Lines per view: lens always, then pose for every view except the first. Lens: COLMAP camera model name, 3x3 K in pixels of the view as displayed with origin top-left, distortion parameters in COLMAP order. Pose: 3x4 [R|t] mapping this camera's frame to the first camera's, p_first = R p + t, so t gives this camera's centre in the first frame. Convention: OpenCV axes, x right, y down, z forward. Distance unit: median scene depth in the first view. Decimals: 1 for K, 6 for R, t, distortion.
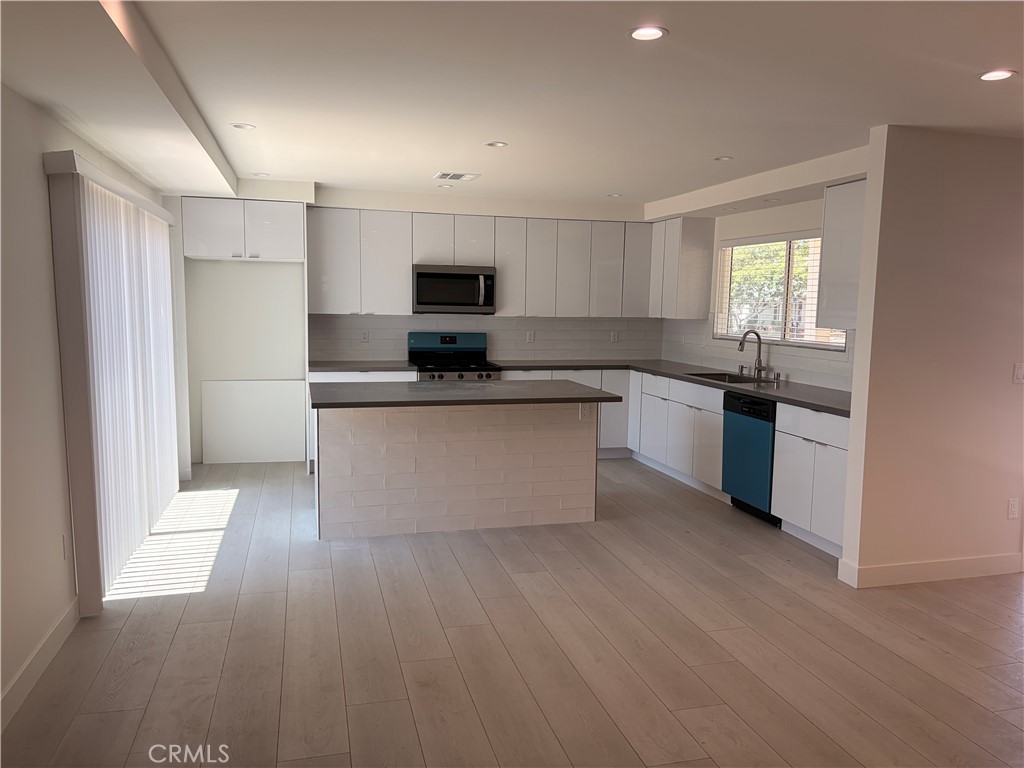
lens RADIAL K [[768.6, 0, 512.0], [0, 768.6, 384.0], [0, 0, 1]] dist [0.033567, -0.002017]
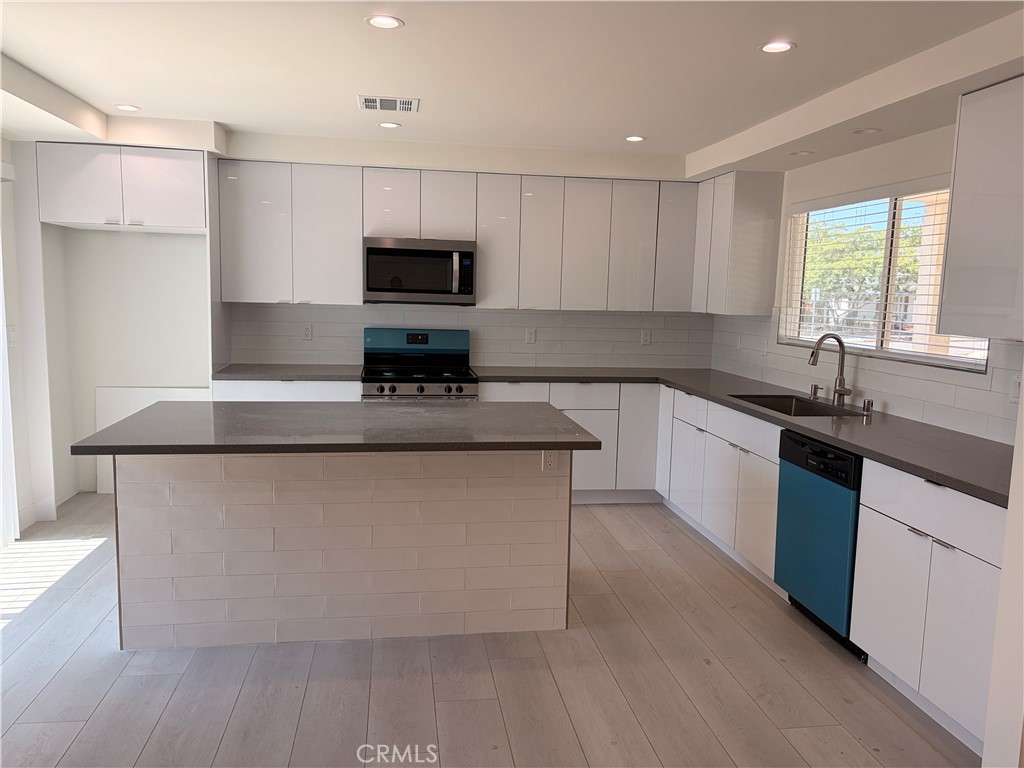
lens RADIAL K [[772.2, 0, 512.0], [0, 772.2, 384.0], [0, 0, 1]] dist [-0.025222, 0.114297]
pose [[0.993508, 0.022374, -0.111537, 0.101641], [-0.021186, 0.999706, 0.011826, -0.025591], [0.111769, -0.009386, 0.993690, 0.277082]]
